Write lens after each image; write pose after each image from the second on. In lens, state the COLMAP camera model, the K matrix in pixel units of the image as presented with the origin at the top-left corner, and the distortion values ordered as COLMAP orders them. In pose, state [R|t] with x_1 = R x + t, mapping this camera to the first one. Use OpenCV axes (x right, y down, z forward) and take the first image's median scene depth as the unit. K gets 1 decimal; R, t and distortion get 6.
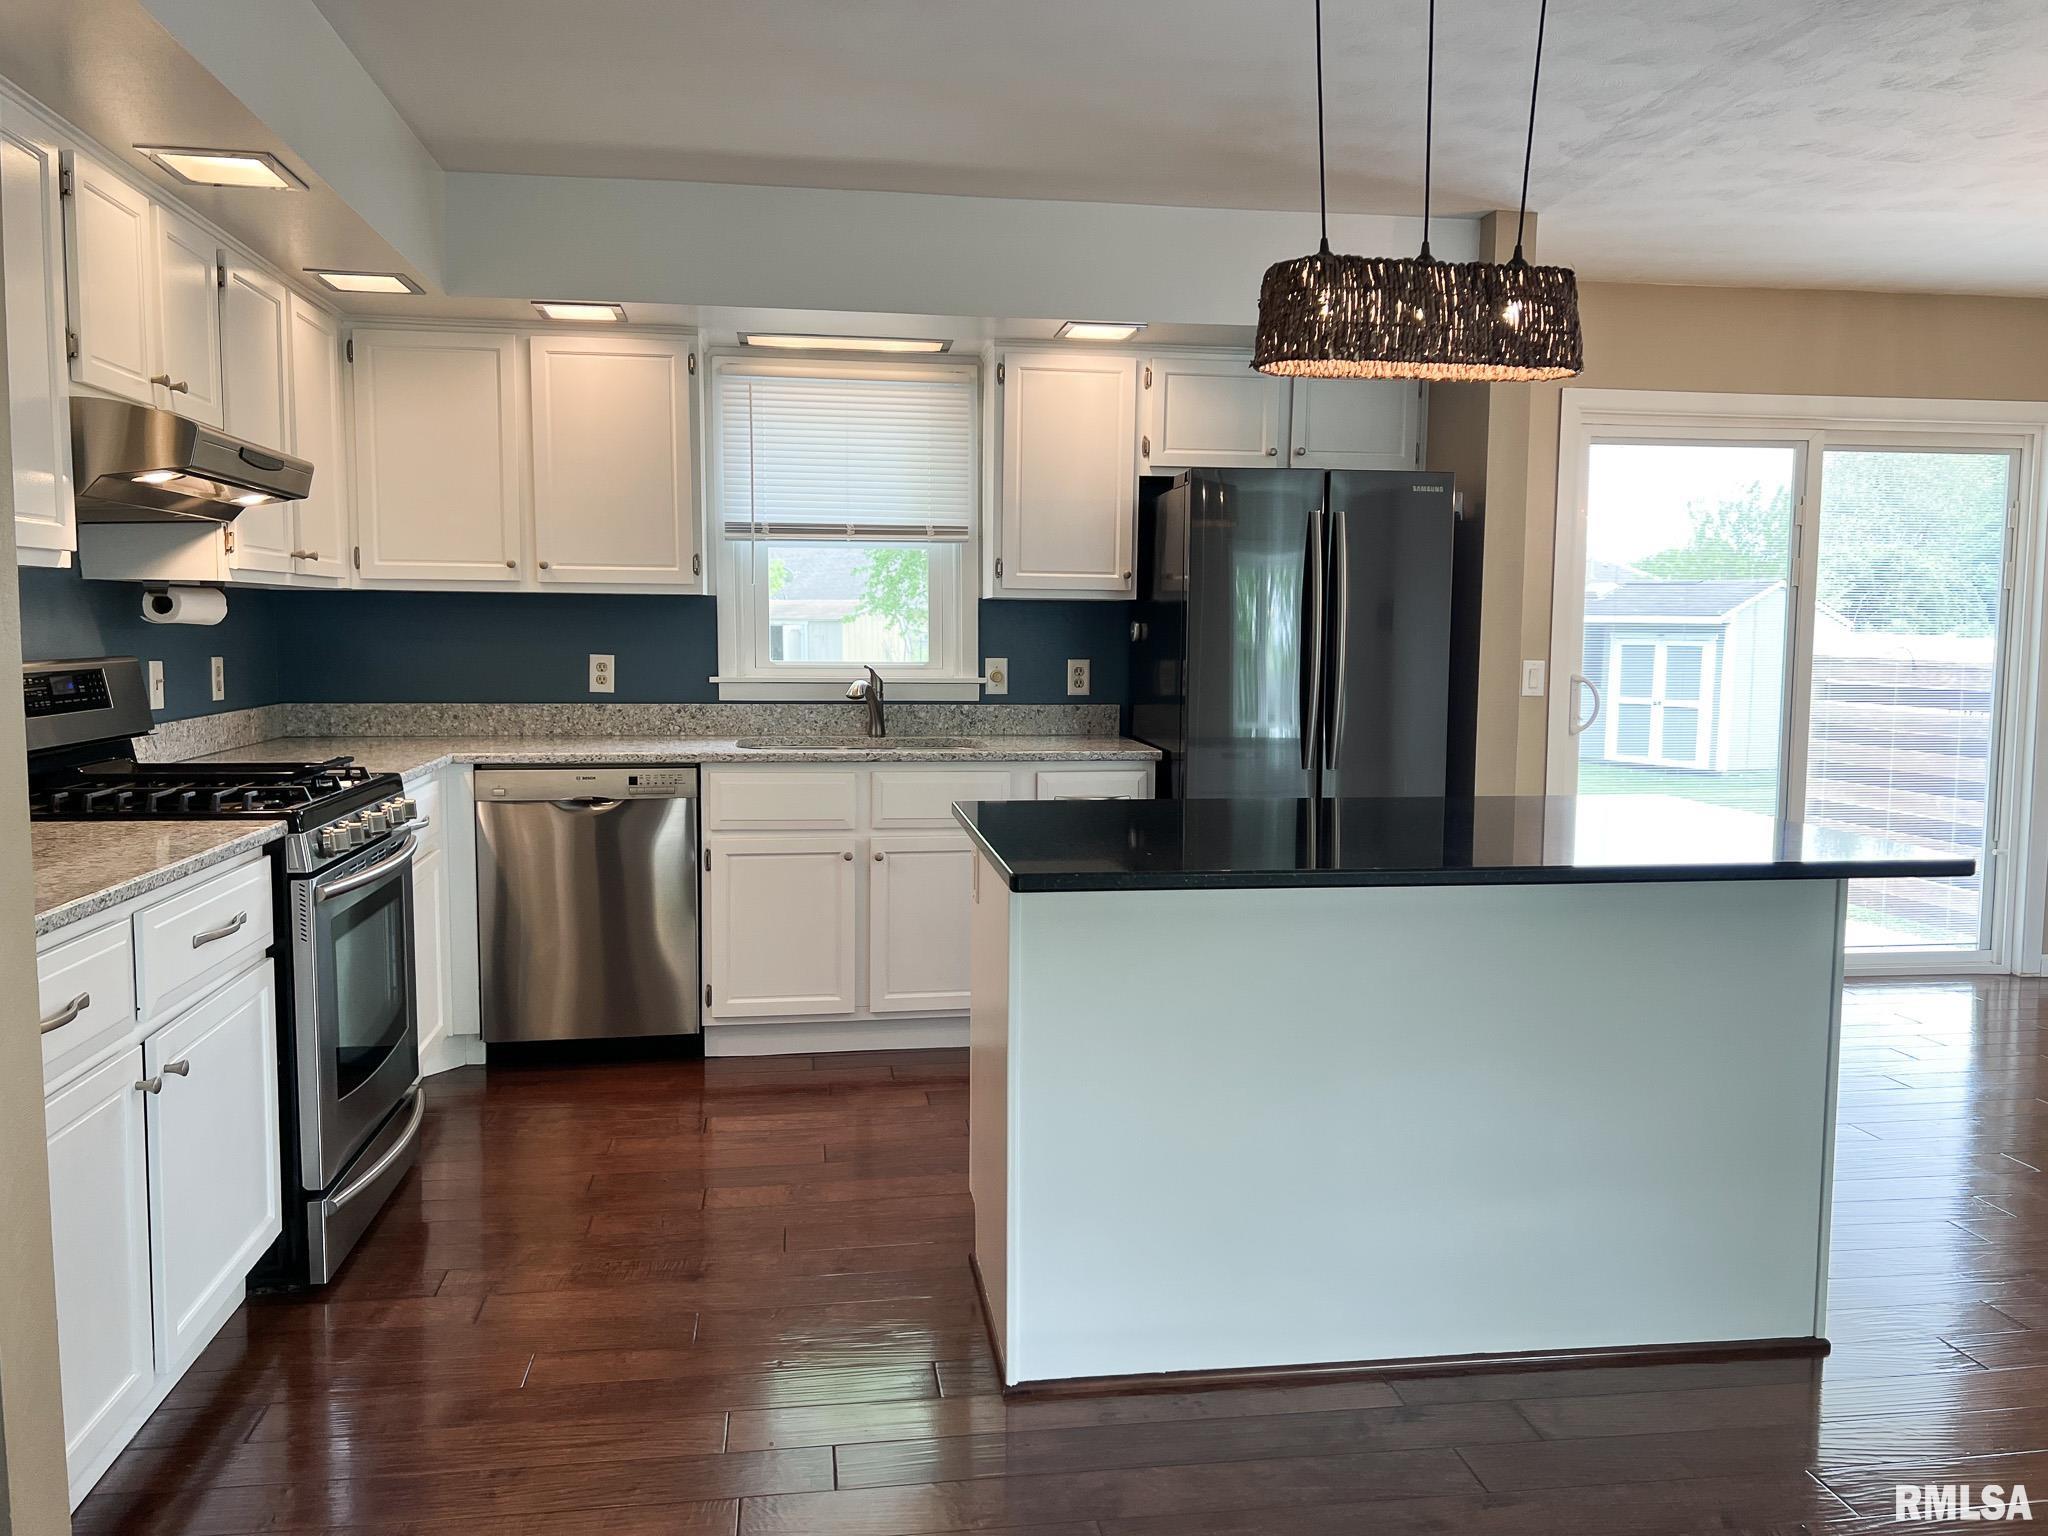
lens RADIAL K [[1537.5, 0, 1024.3], [0, 1537.5, 767.9], [0, 0, 1]] dist [0.045675, -0.048453]
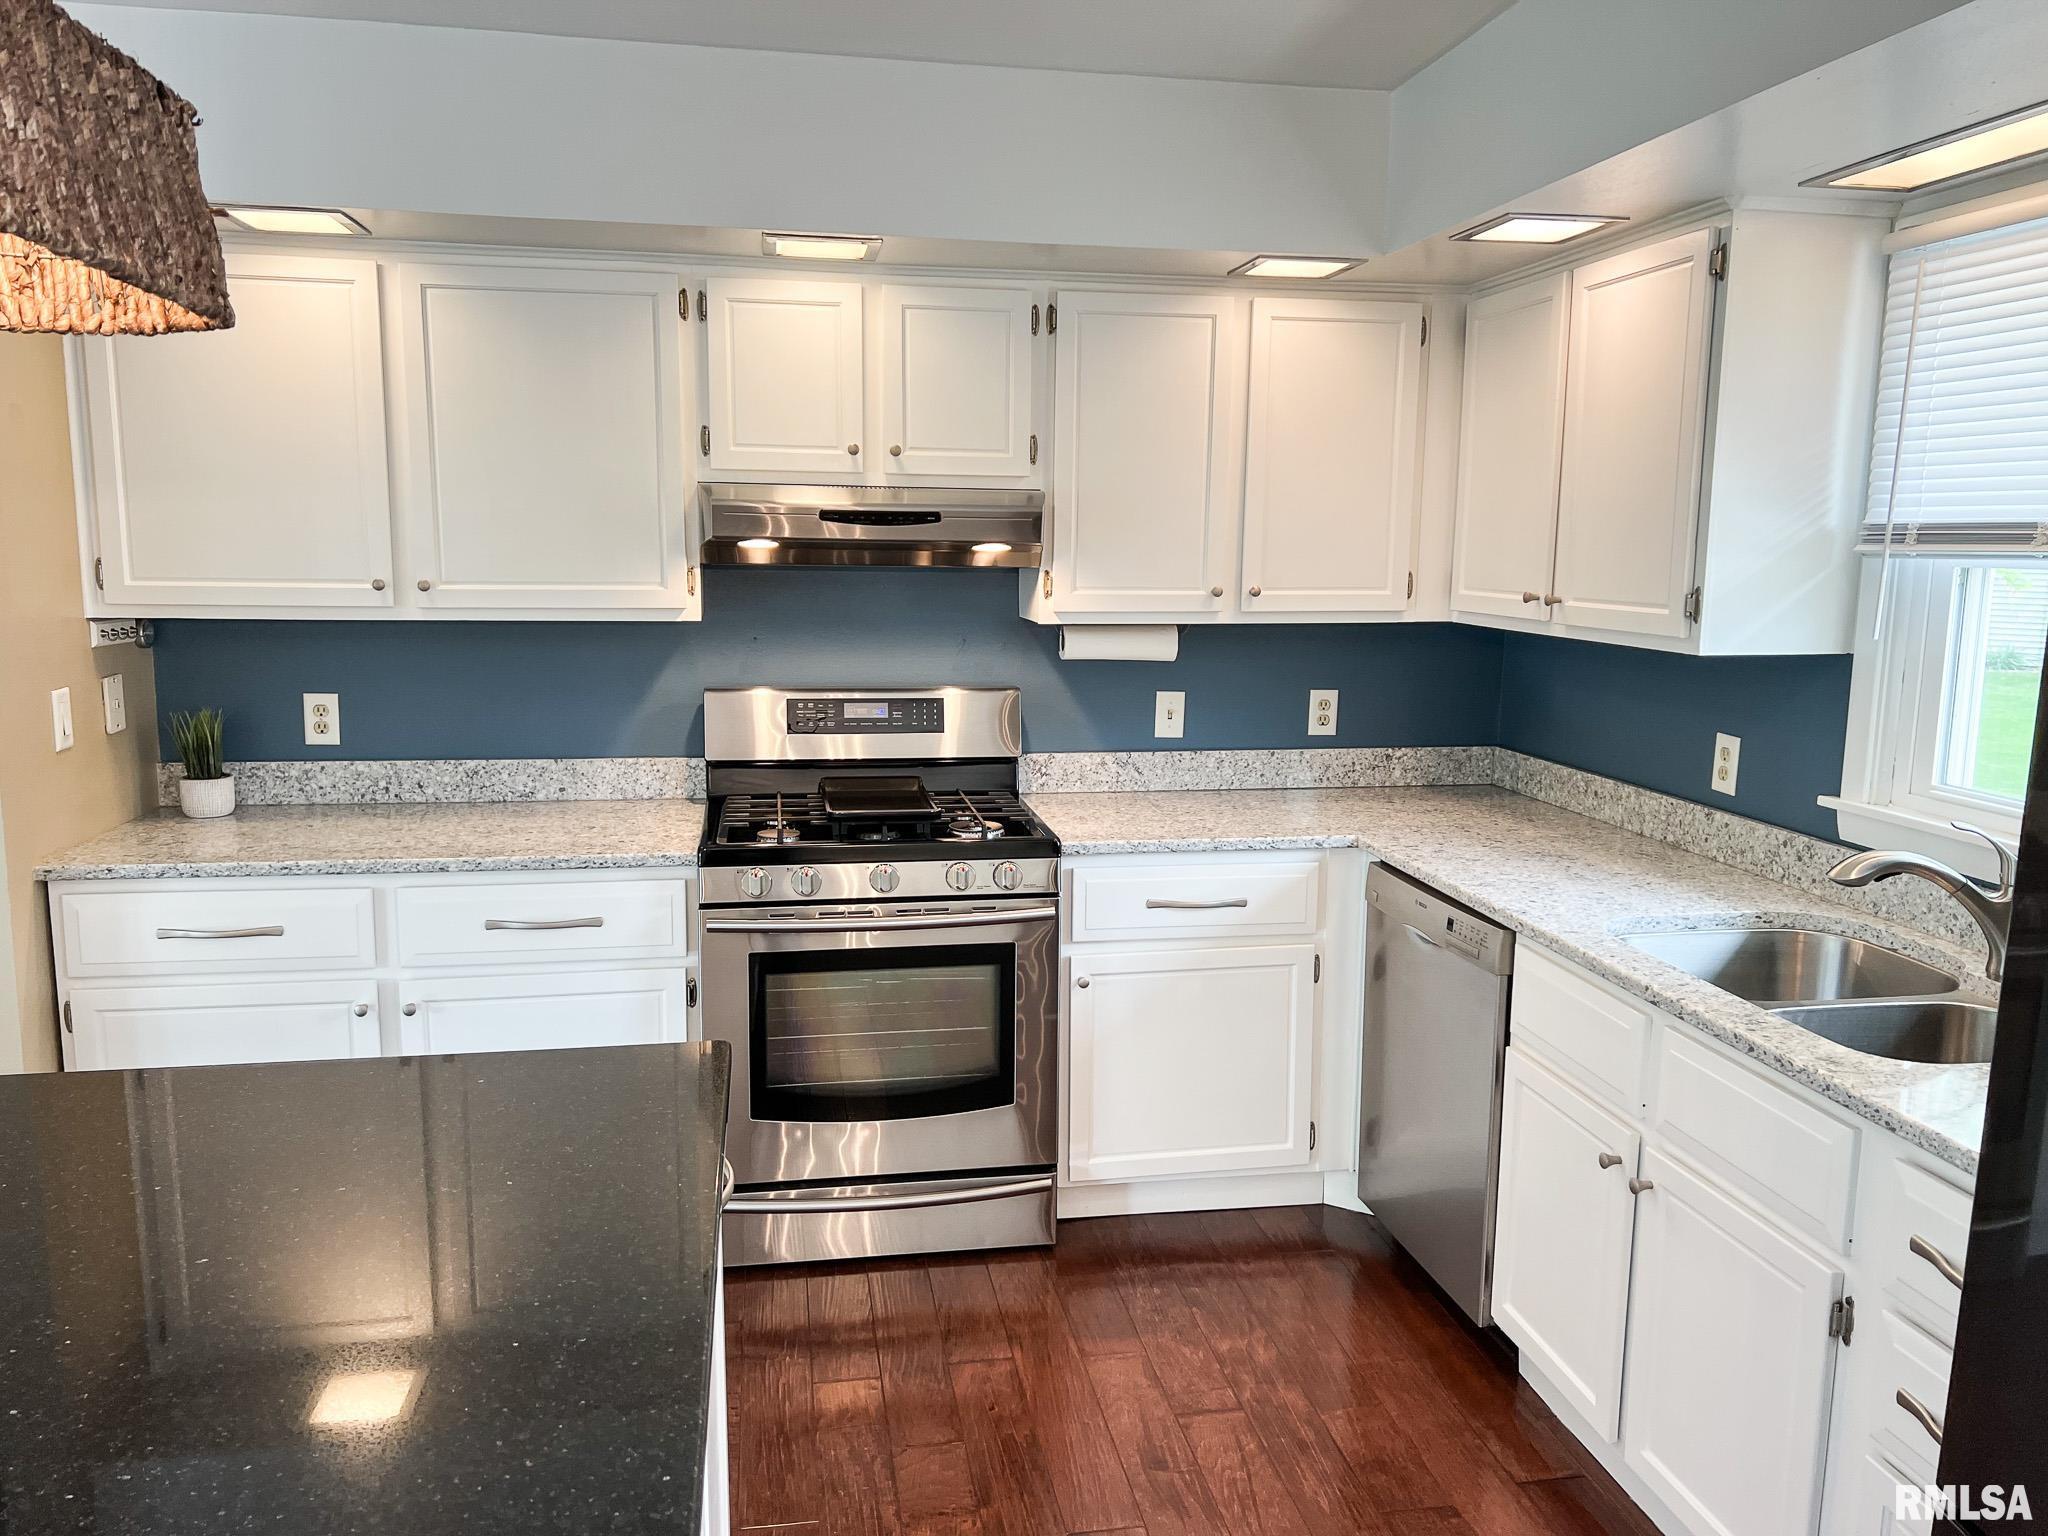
lens RADIAL K [[1520.2, 0, 1027.4], [0, 1520.2, 774.8], [0, 0, 1]] dist [0.086206, -0.126558]
pose [[0.023099, 0.148542, -0.988636, 0.404933], [-0.103759, 0.983916, 0.145409, -0.137185], [0.994334, 0.099221, 0.038140, 0.788109]]
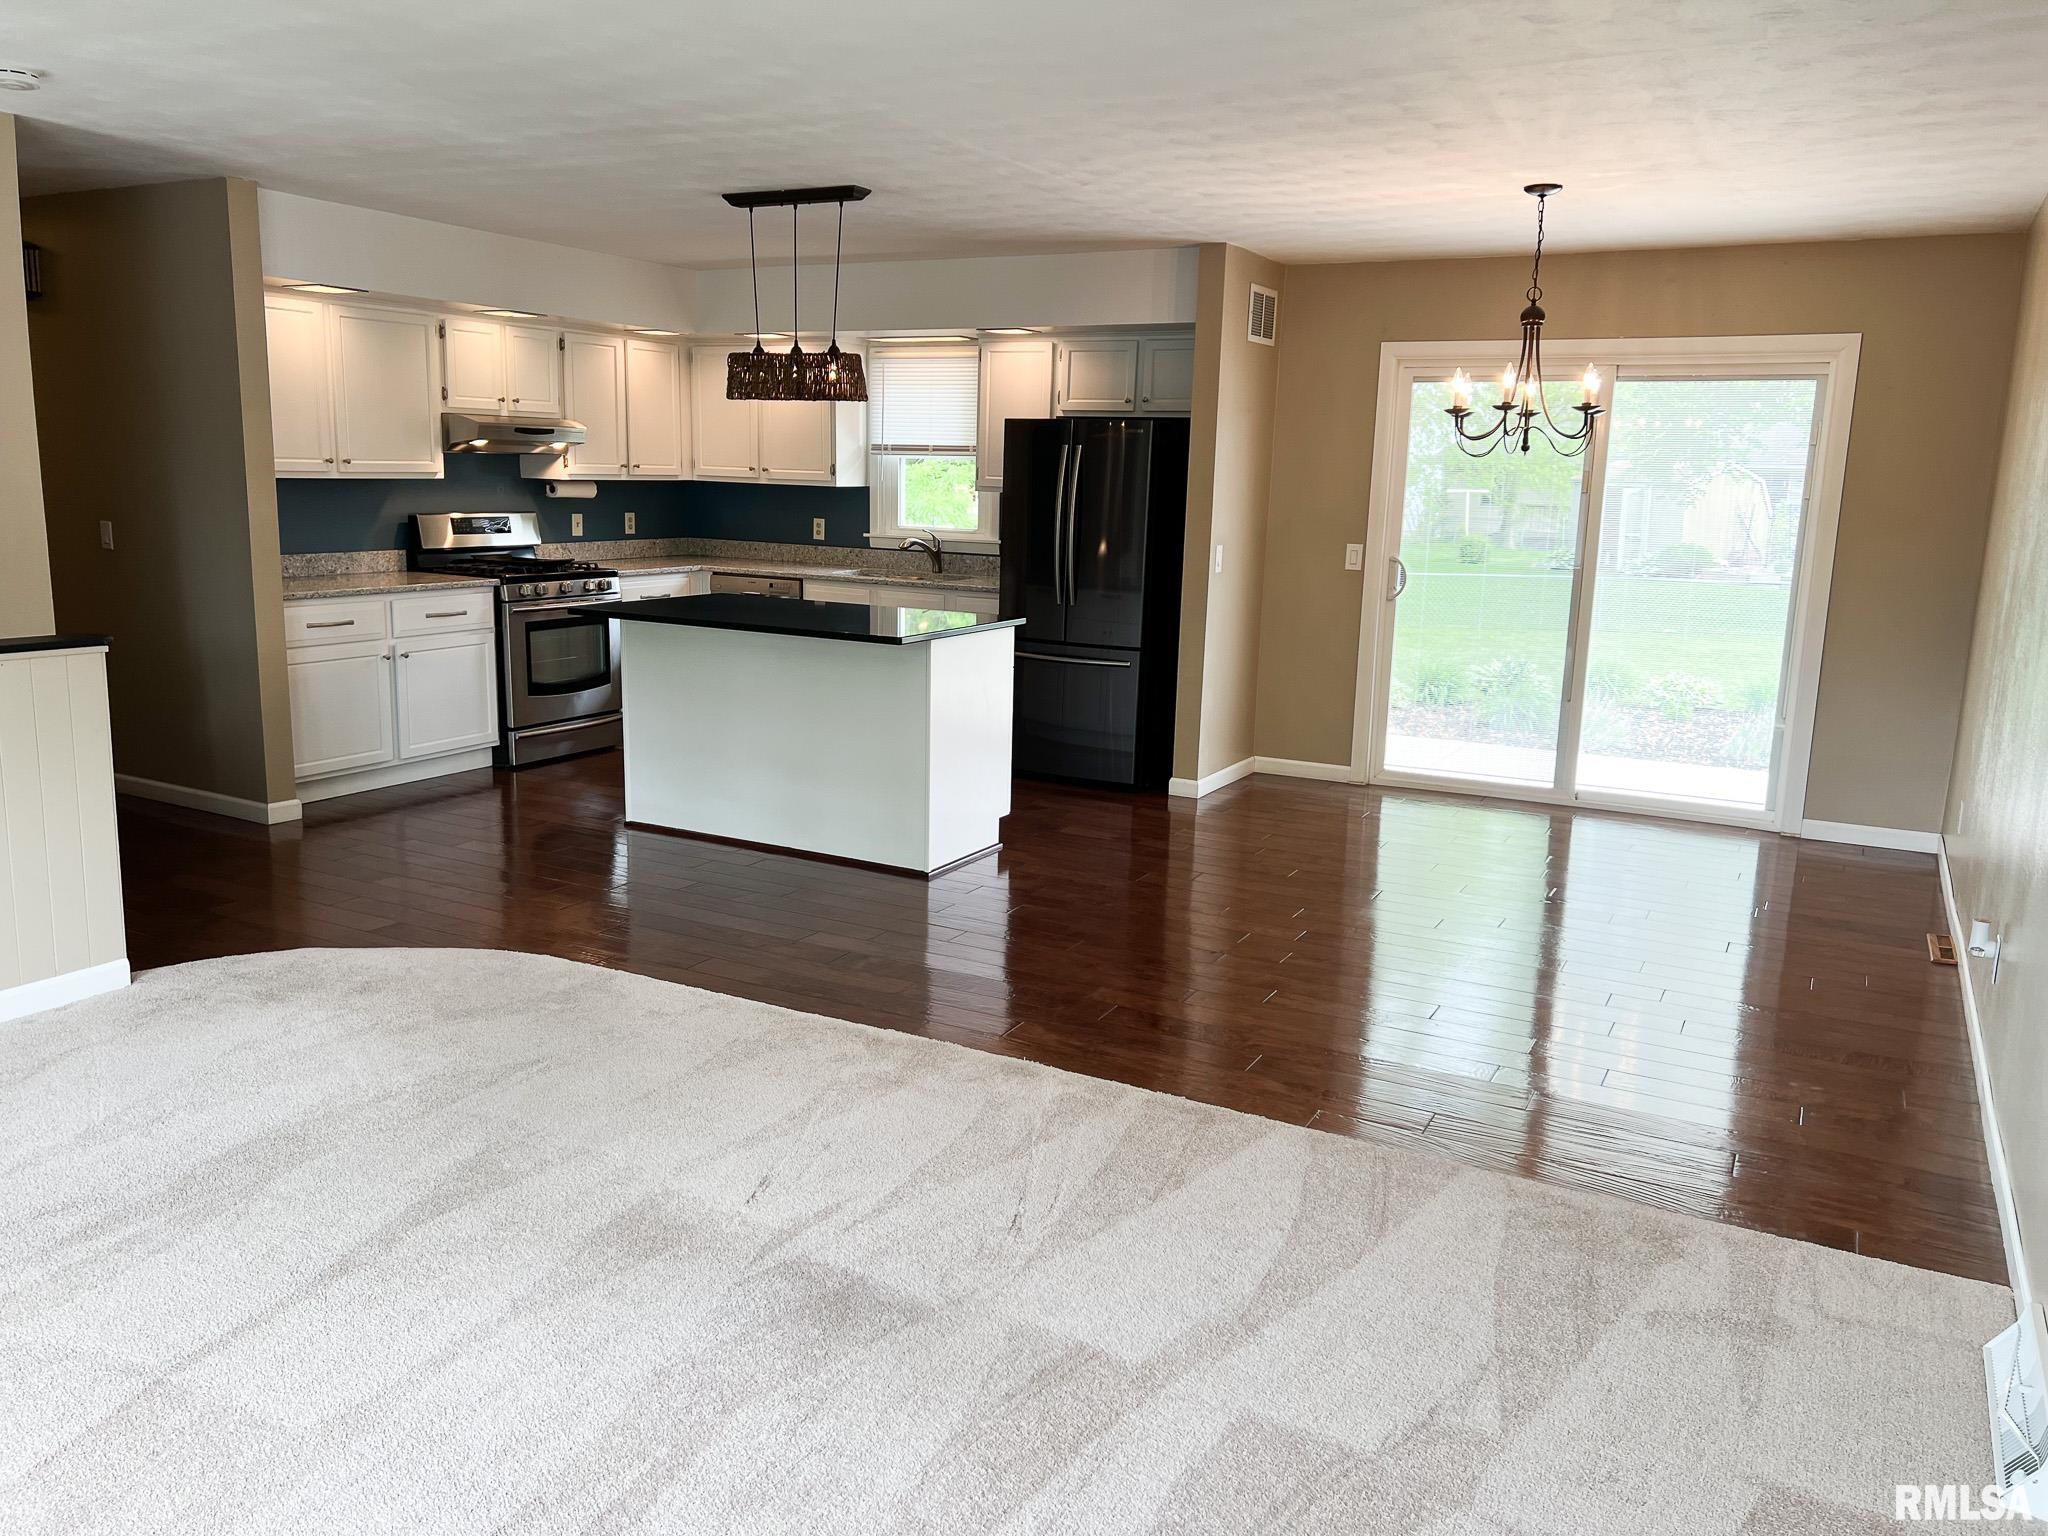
lens RADIAL K [[1520.2, 0, 1027.4], [0, 1520.2, 774.8], [0, 0, 1]] dist [0.086206, -0.126558]
pose [[0.802431, 0.130623, -0.582273, 1.149796], [-0.072963, 0.989904, 0.121517, -0.012629], [0.592267, -0.055024, 0.803860, -0.355529]]
